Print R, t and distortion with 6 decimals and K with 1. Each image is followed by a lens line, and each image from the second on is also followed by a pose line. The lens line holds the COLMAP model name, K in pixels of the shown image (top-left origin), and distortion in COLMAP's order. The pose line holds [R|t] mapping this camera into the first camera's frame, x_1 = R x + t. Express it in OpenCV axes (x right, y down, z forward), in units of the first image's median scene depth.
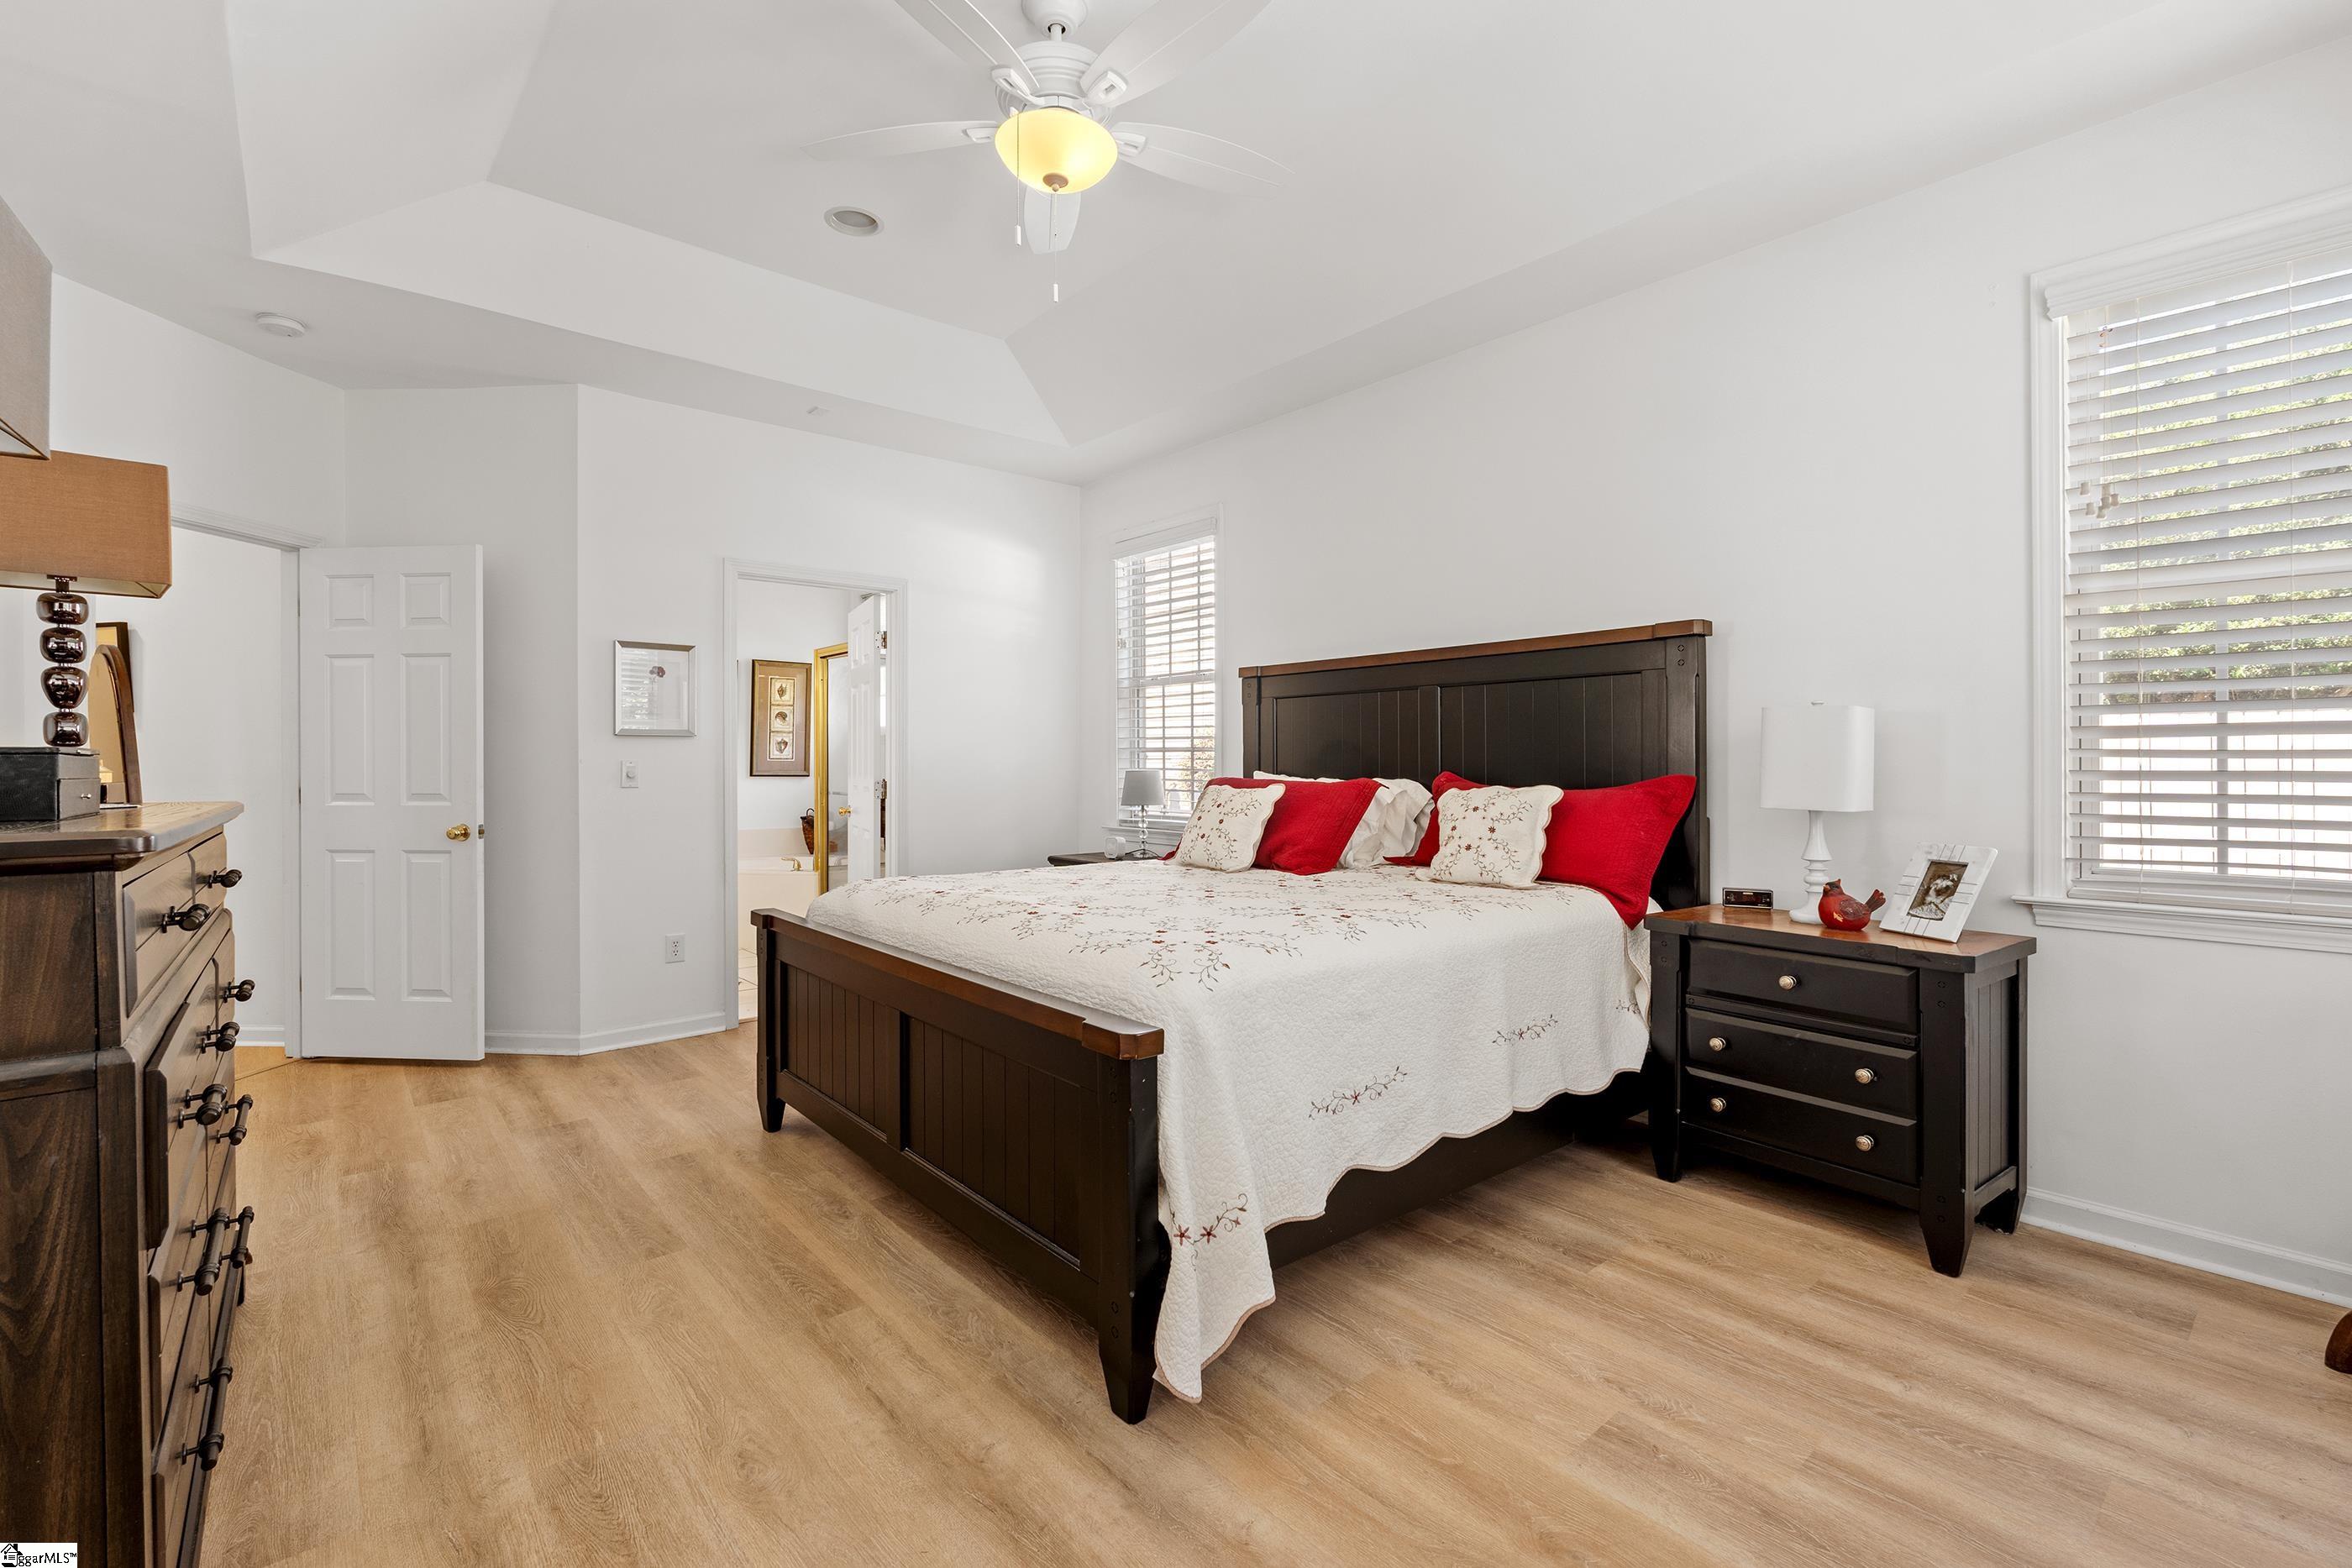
lens RADIAL K [[1030.0, 0, 1182.4], [0, 1030.0, 785.6], [0, 0, 1]] dist [-0.025269, -0.000211]
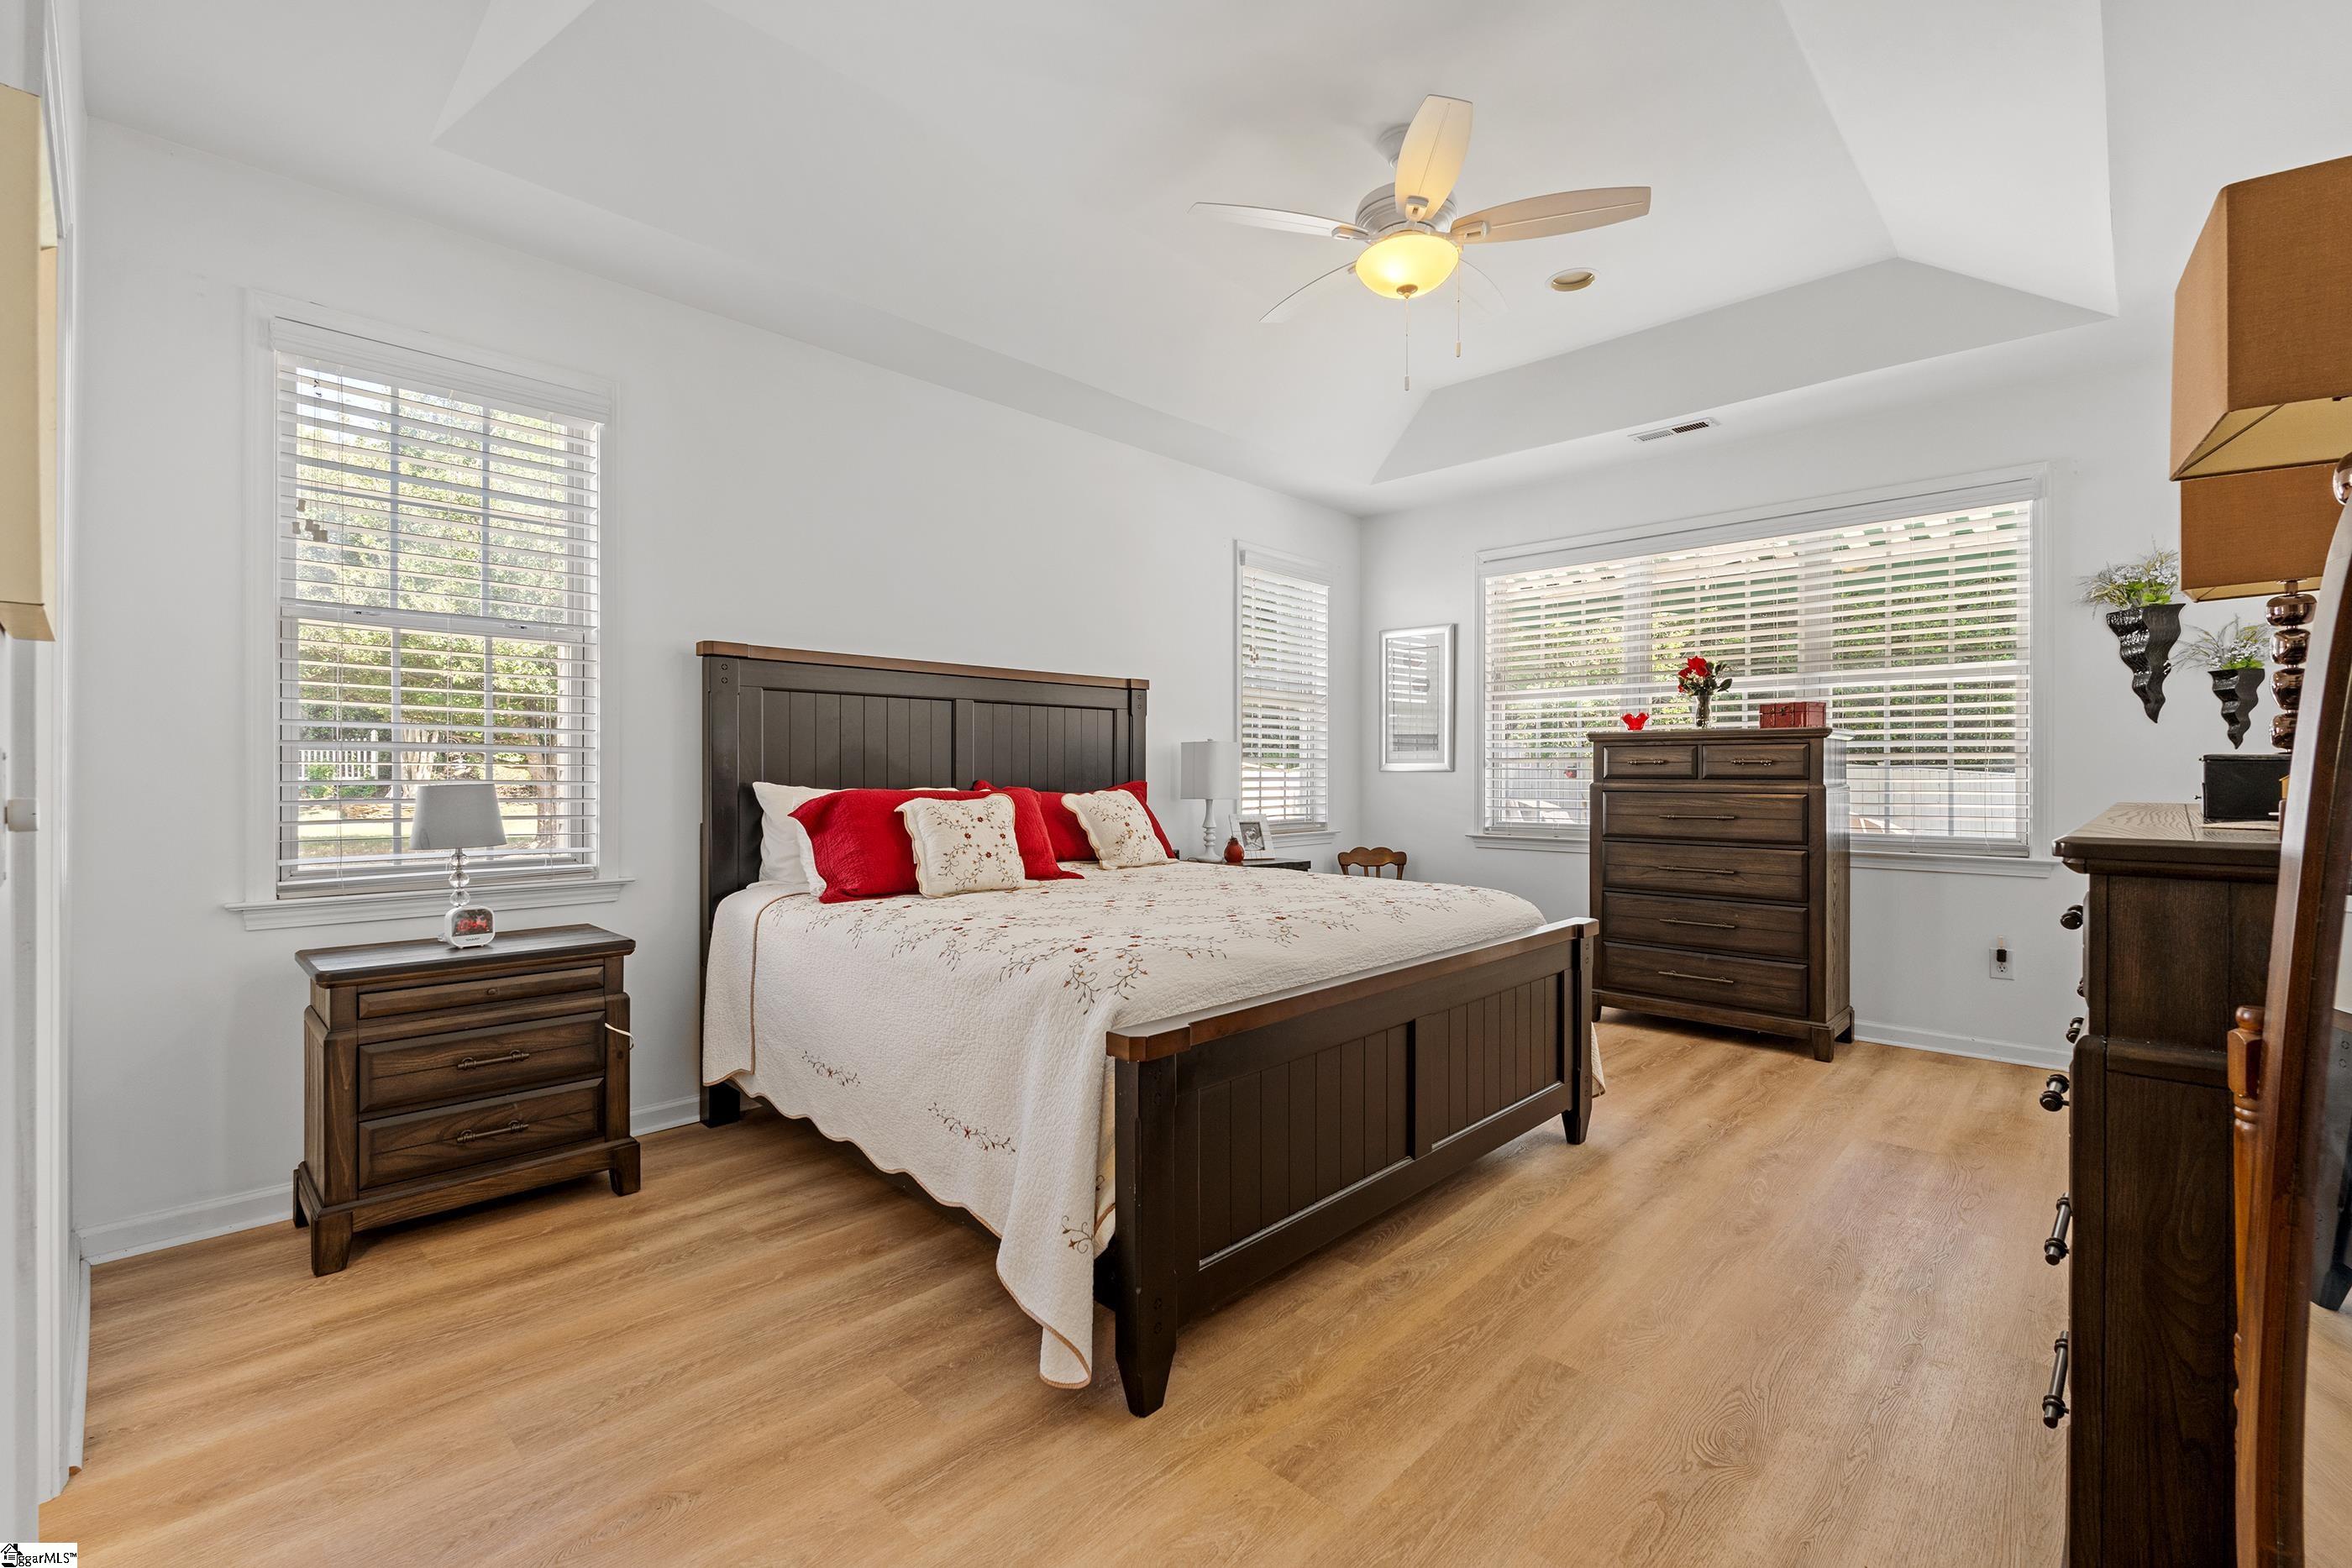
lens RADIAL K [[1030.0, 0, 1182.4], [0, 1030.0, 785.6], [0, 0, 1]] dist [-0.025269, -0.000211]
pose [[-0.107060, -0.002332, 0.994250, -1.267544], [0.023769, 0.999705, 0.004904, -0.013789], [-0.993968, 0.024157, -0.106973, 1.356657]]
